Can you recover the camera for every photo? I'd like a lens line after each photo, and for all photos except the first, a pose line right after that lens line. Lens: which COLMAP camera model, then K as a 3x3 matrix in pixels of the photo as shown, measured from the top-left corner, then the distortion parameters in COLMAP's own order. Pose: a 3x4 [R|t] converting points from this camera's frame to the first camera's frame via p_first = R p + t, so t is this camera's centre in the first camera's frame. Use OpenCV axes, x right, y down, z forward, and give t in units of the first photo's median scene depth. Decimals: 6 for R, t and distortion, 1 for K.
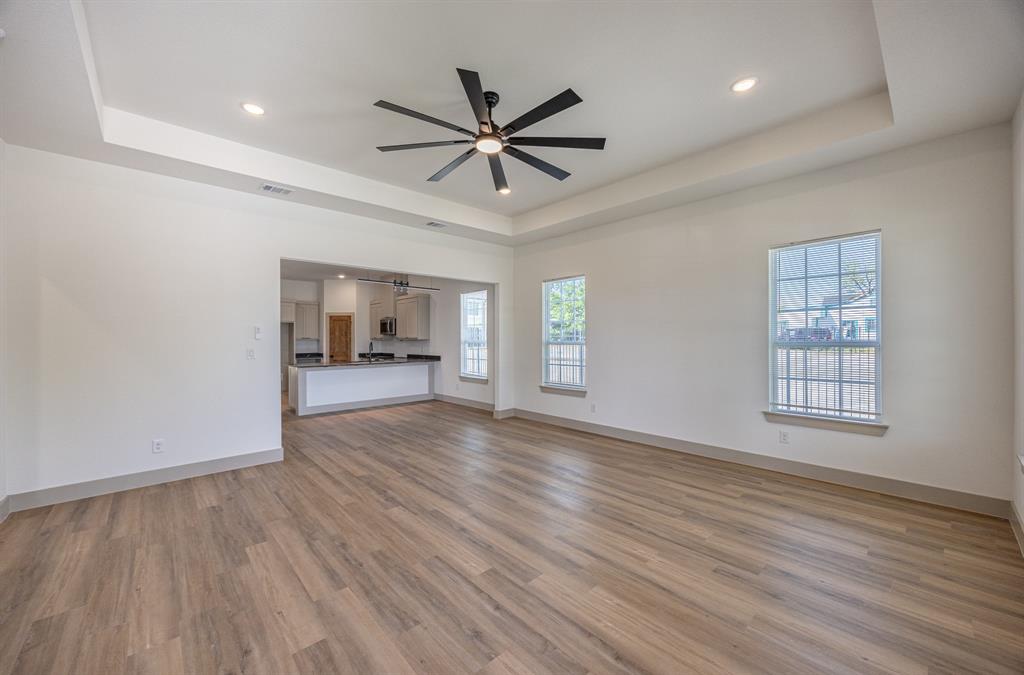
lens RADIAL K [[387.1, 0, 505.0], [0, 387.1, 334.5], [0, 0, 1]] dist [-0.001715, -0.000313]
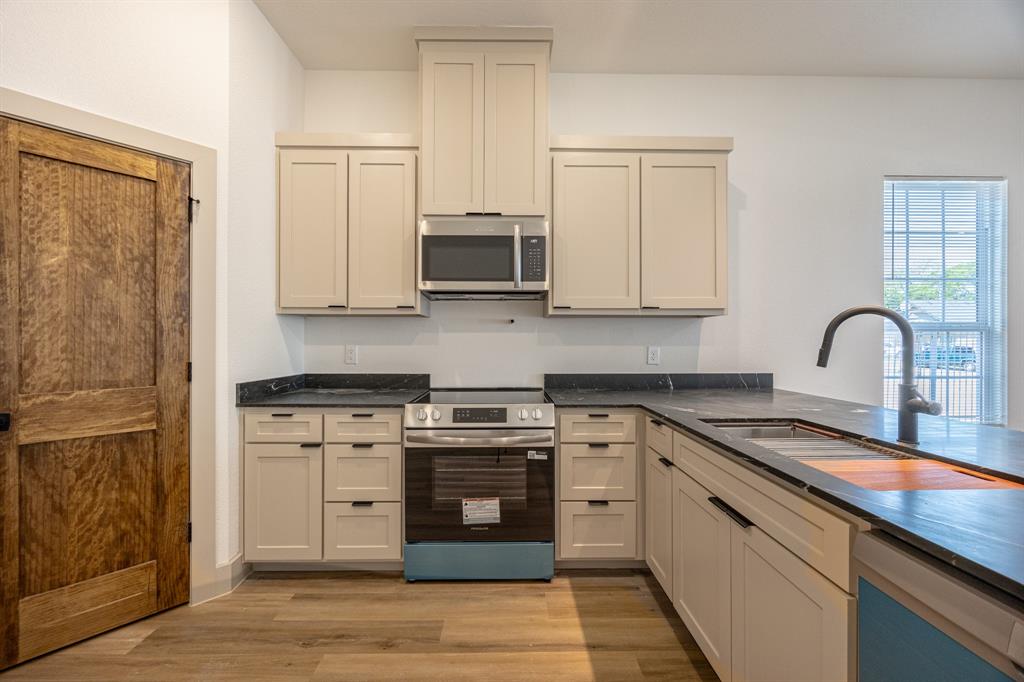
lens RADIAL K [[386.0, 0, 512.6], [0, 386.0, 342.3], [0, 0, 1]] dist [-0.004457, 0.000369]
pose [[0.659309, 0.006302, 0.751846, -0.905483], [-0.012119, 0.999924, 0.002246, 0.056763], [-0.751775, -0.010592, 0.659335, 1.647980]]
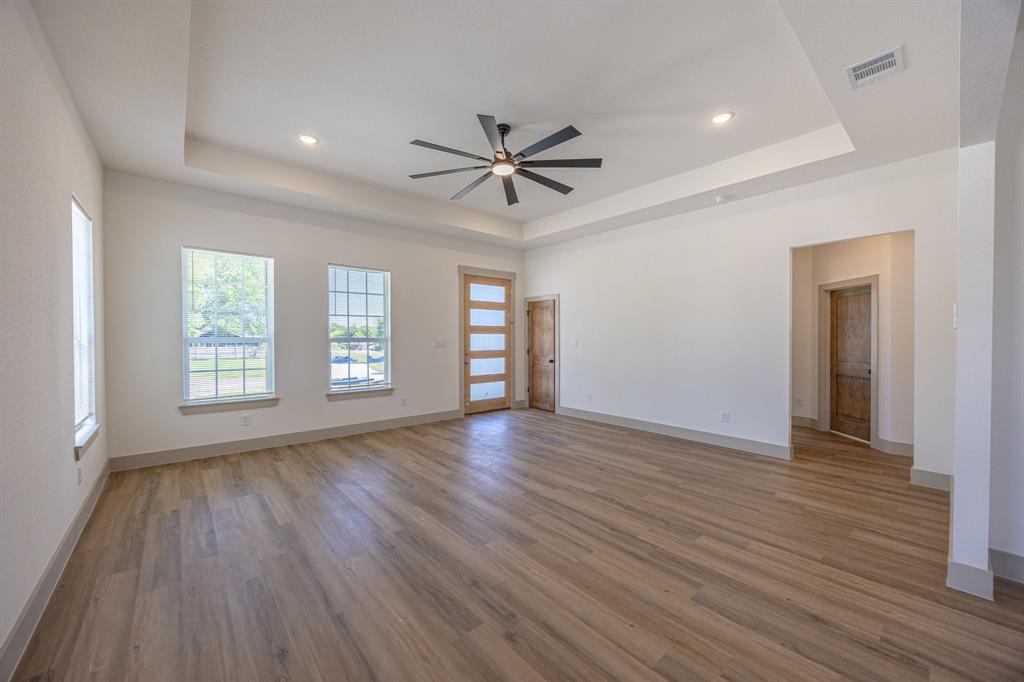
lens RADIAL K [[386.0, 0, 511.9], [0, 386.0, 343.0], [0, 0, 1]] dist [-0.004457, 0.000369]
pose [[-0.999902, 0.006640, 0.012295, -0.047853], [0.006724, 0.999954, 0.006821, 0.021192], [-0.012249, 0.006903, -0.999901, 1.309980]]
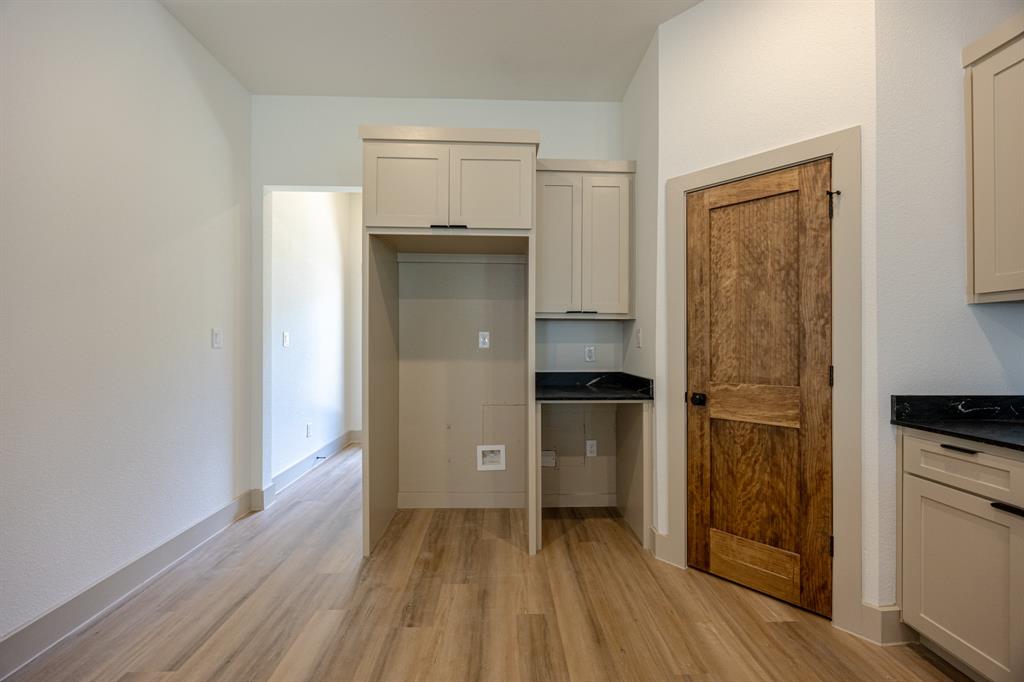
lens RADIAL K [[386.0, 0, 508.6], [0, 386.0, 342.5], [0, 0, 1]] dist [-0.004457, 0.000369]
pose [[0.762468, 0.003445, -0.647016, -0.833394], [0.001173, 0.999977, 0.006706, 0.056671], [0.647024, -0.005872, 0.762447, 1.667412]]
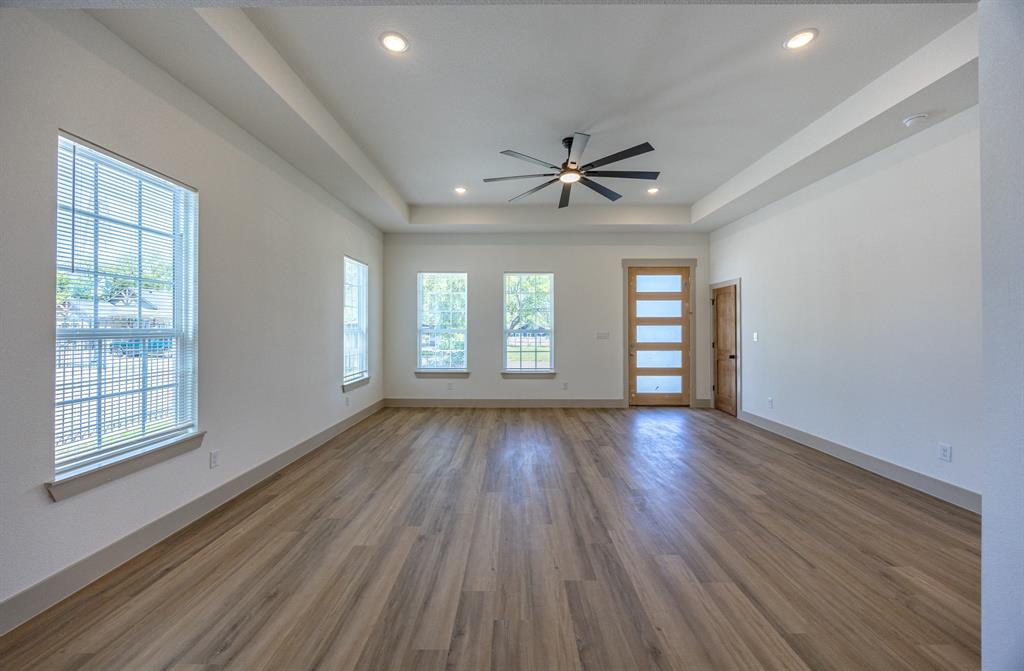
lens RADIAL K [[387.1, 0, 515.9], [0, 387.1, 329.2], [0, 0, 1]] dist [-0.001715, -0.000313]
pose [[-0.746057, 0.008015, 0.665834, -0.463106], [0.000416, 0.999933, -0.011570, 0.025250], [-0.665882, -0.008355, -0.746011, 1.258240]]
